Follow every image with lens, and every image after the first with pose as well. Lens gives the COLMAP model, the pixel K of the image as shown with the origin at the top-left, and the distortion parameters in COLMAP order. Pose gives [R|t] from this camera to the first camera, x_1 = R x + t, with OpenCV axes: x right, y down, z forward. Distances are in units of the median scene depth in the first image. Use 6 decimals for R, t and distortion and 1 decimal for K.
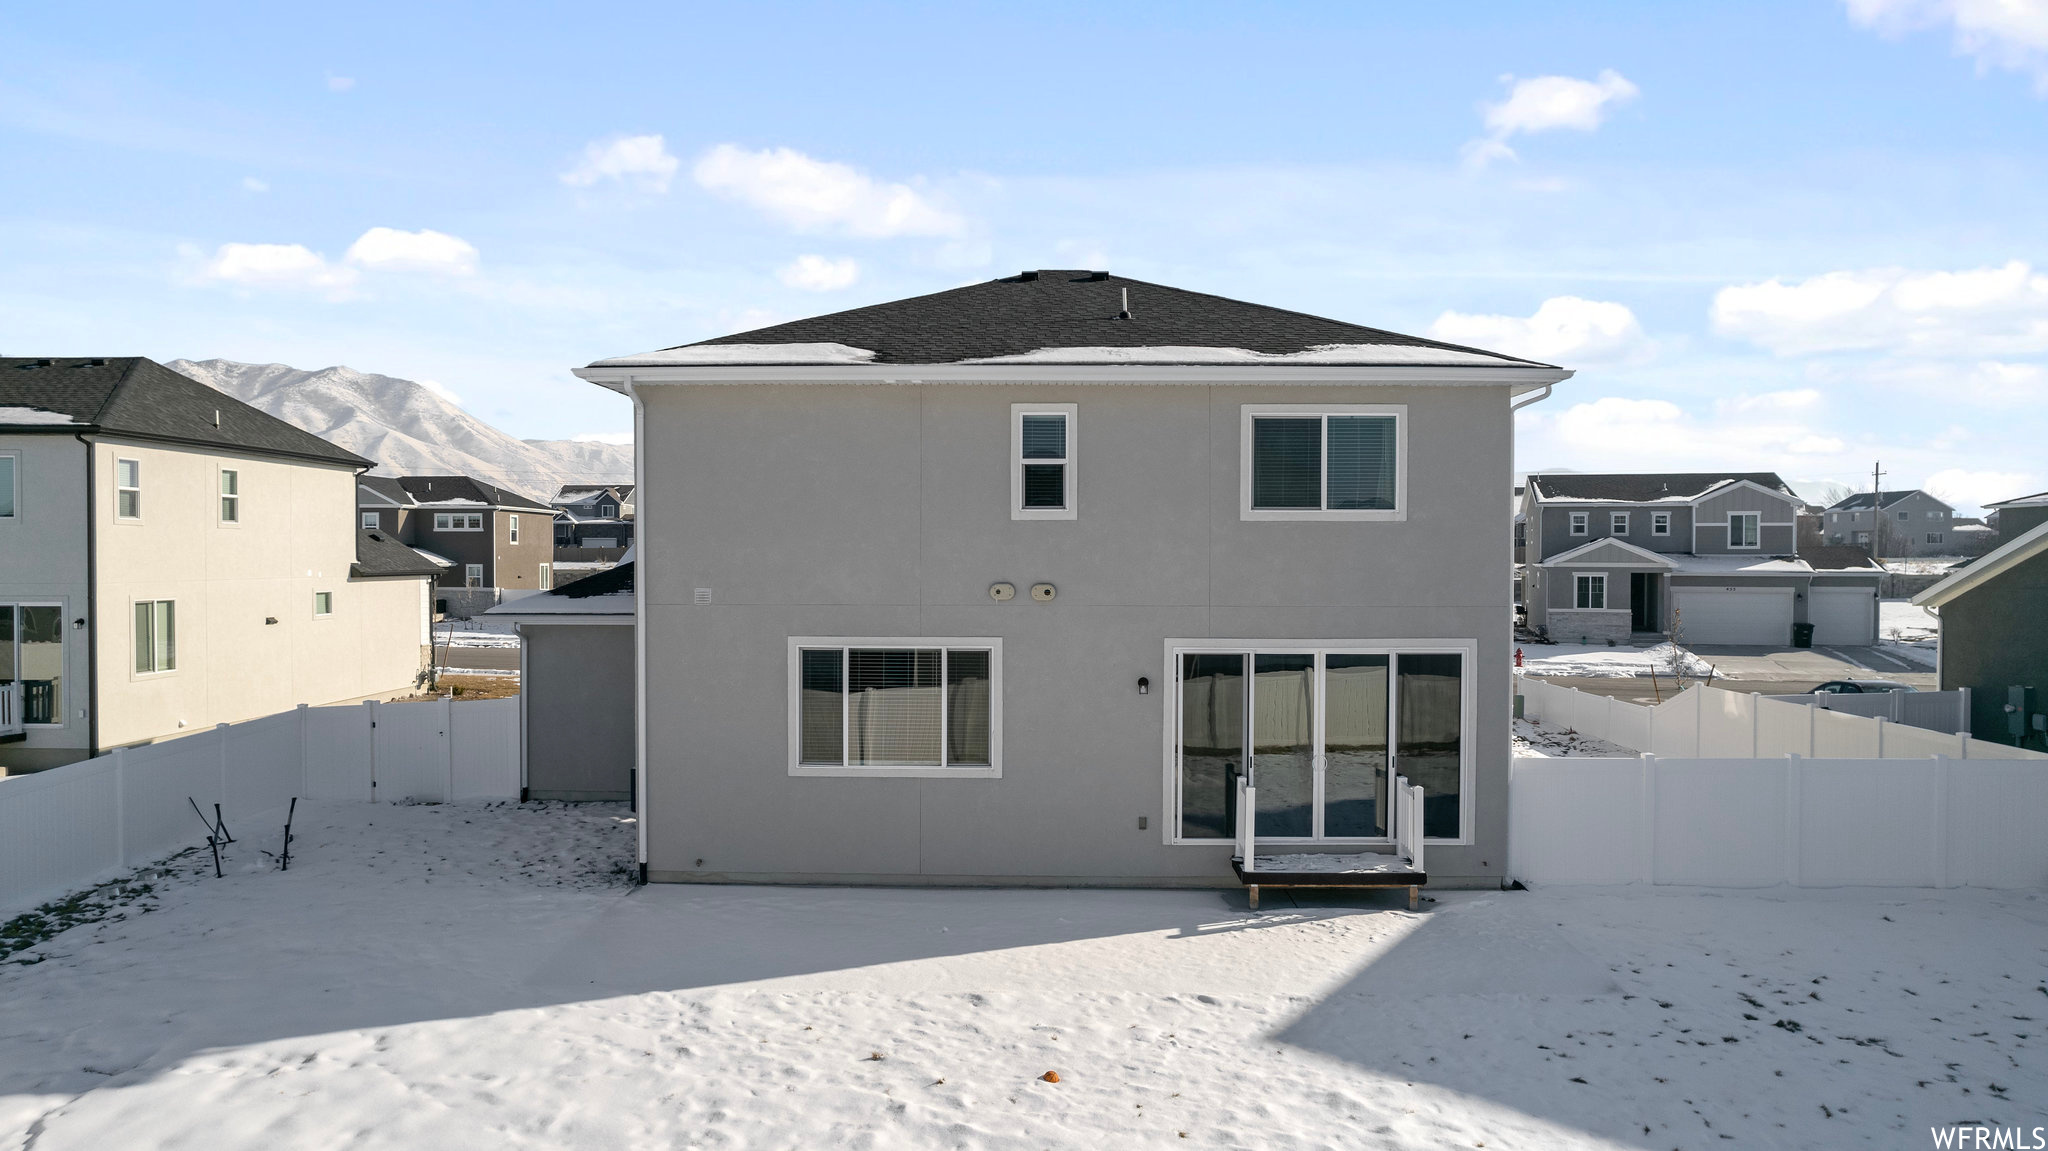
lens RADIAL K [[1309.8, 0, 1024.0], [0, 1309.8, 575.5], [0, 0, 1]] dist [-0.074974, 0.063858]
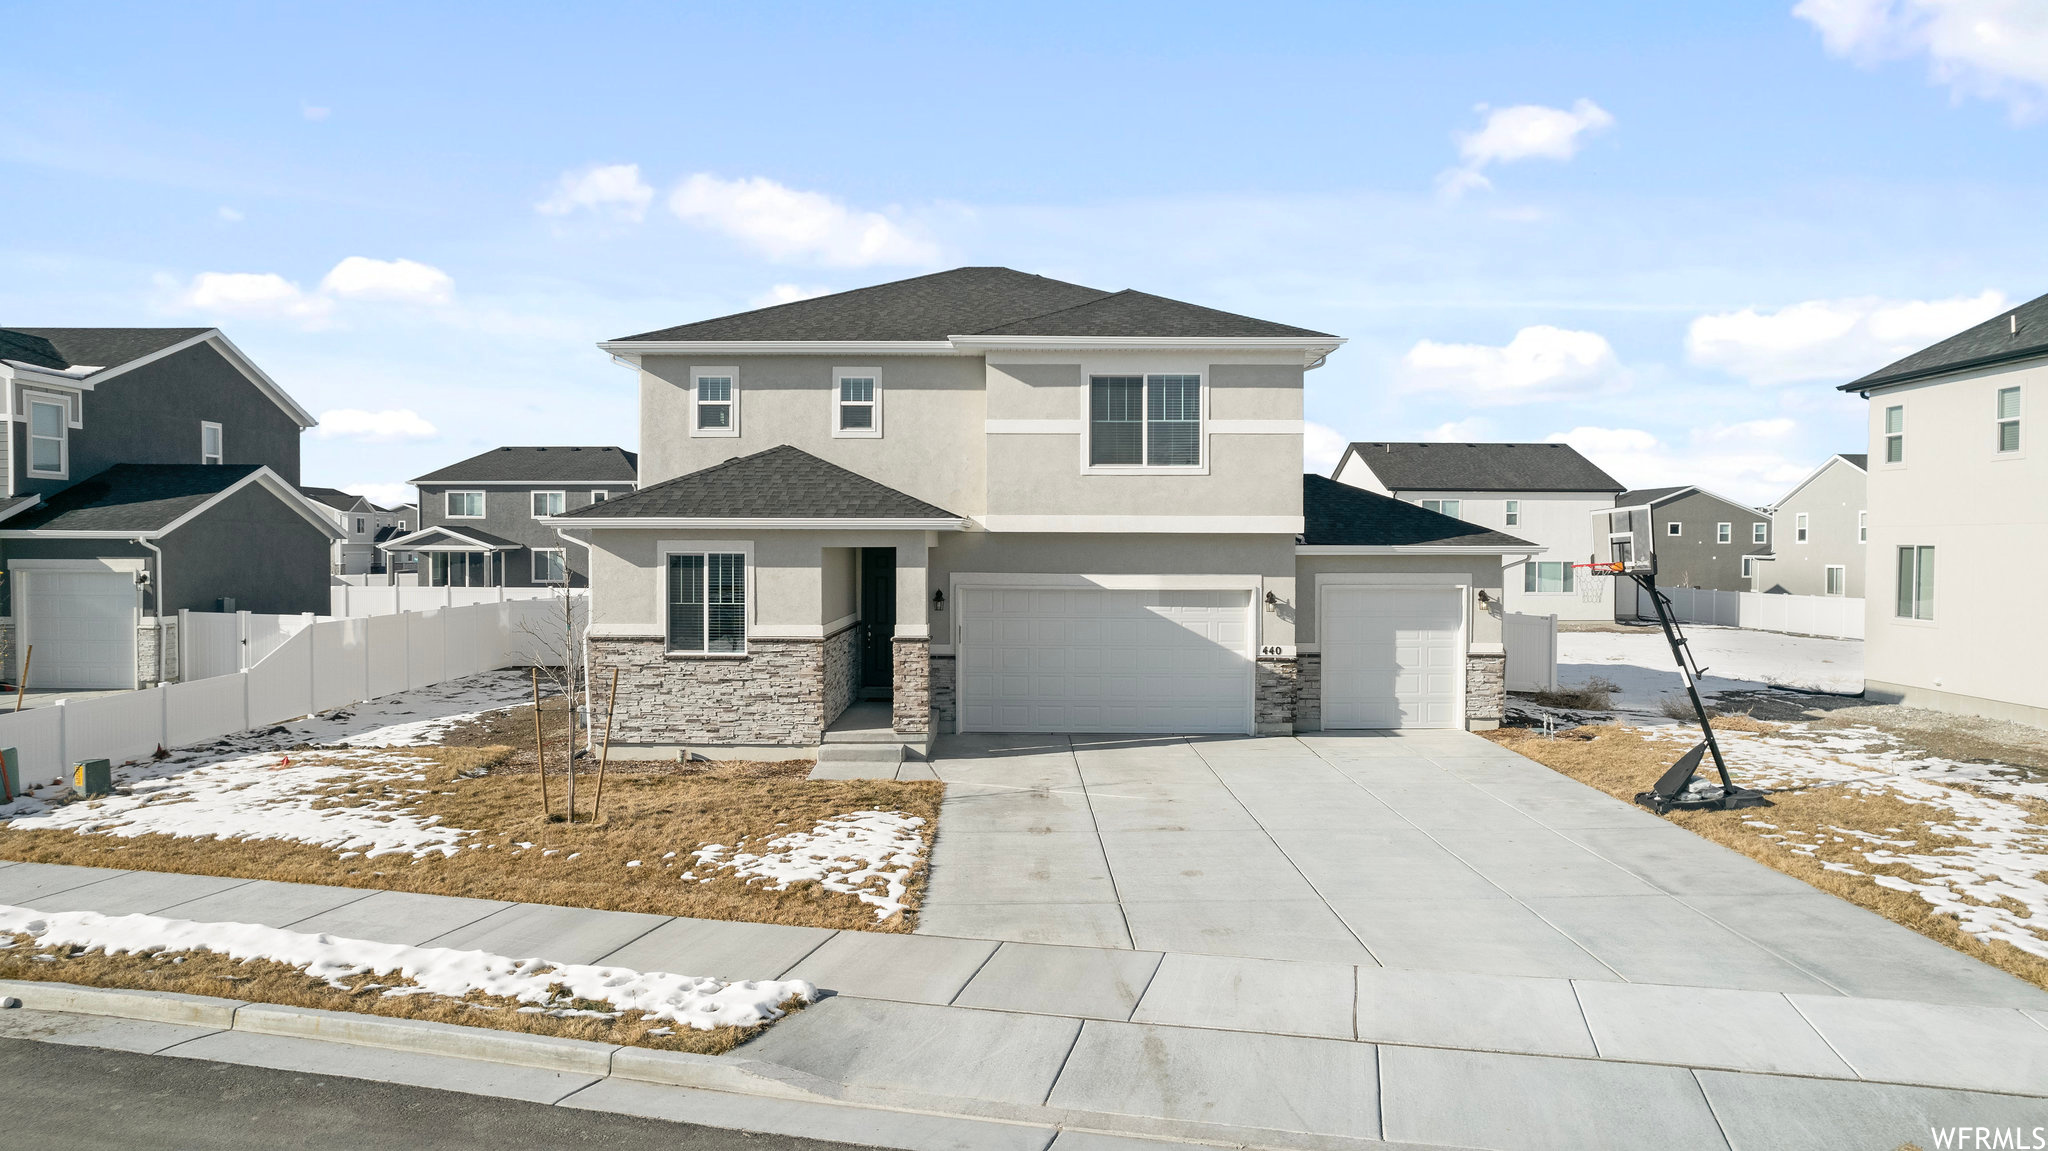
lens RADIAL K [[1309.8, 0, 1024.0], [0, 1309.8, 575.5], [0, 0, 1]] dist [-0.074974, 0.063858]
pose [[-0.999835, -0.005539, -0.017327, 0.011048], [-0.006213, 0.999217, 0.039073, 0.008791], [0.017097, 0.039174, -0.999086, 2.081221]]
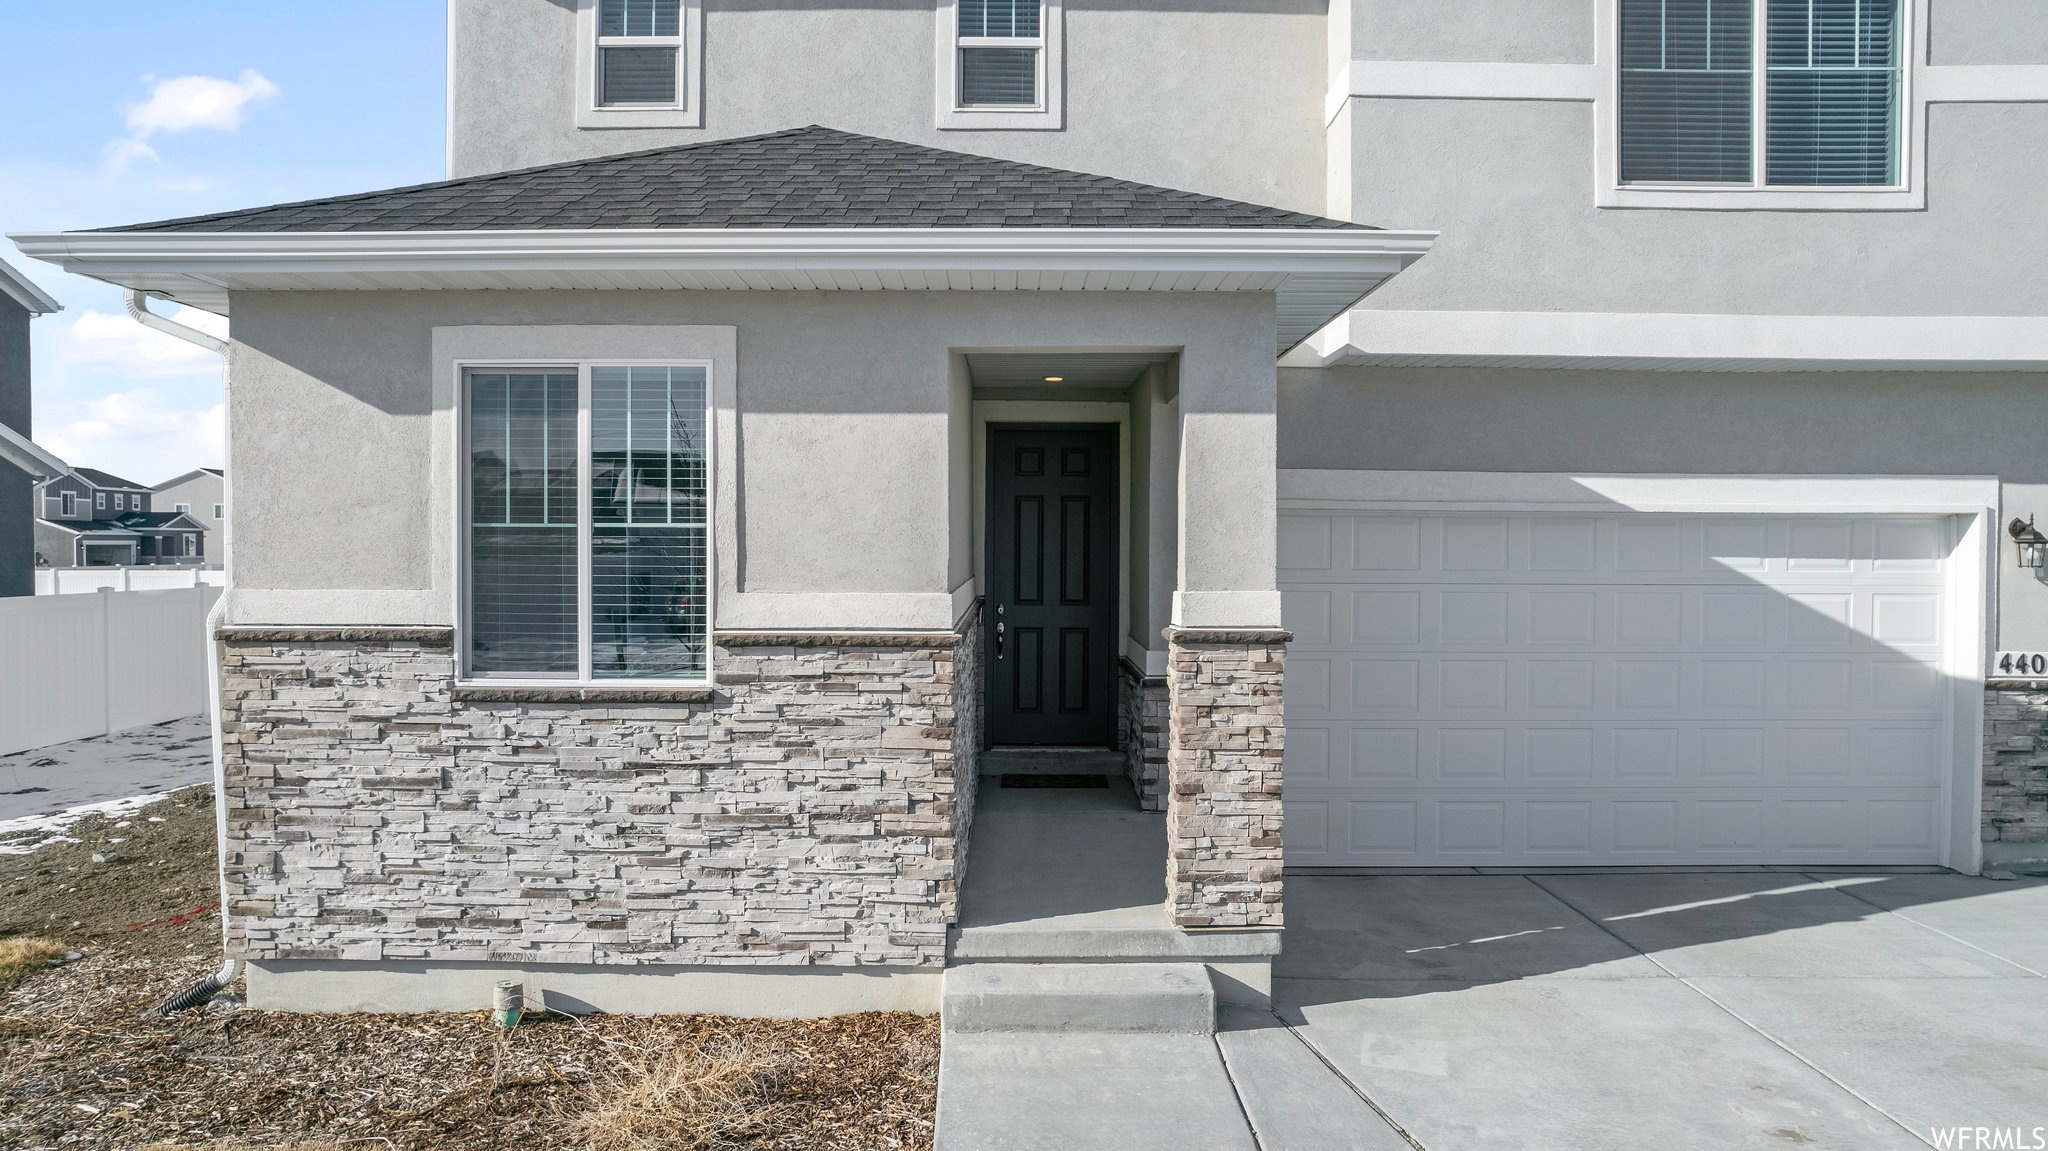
lens RADIAL K [[1309.8, 0, 1024.0], [0, 1309.8, 575.5], [0, 0, 1]] dist [-0.074974, 0.063858]
pose [[-0.999606, -0.004902, -0.027625, 0.110398], [-0.005935, 0.999282, 0.037426, 0.056908], [0.027422, 0.037576, -0.998917, 1.550482]]
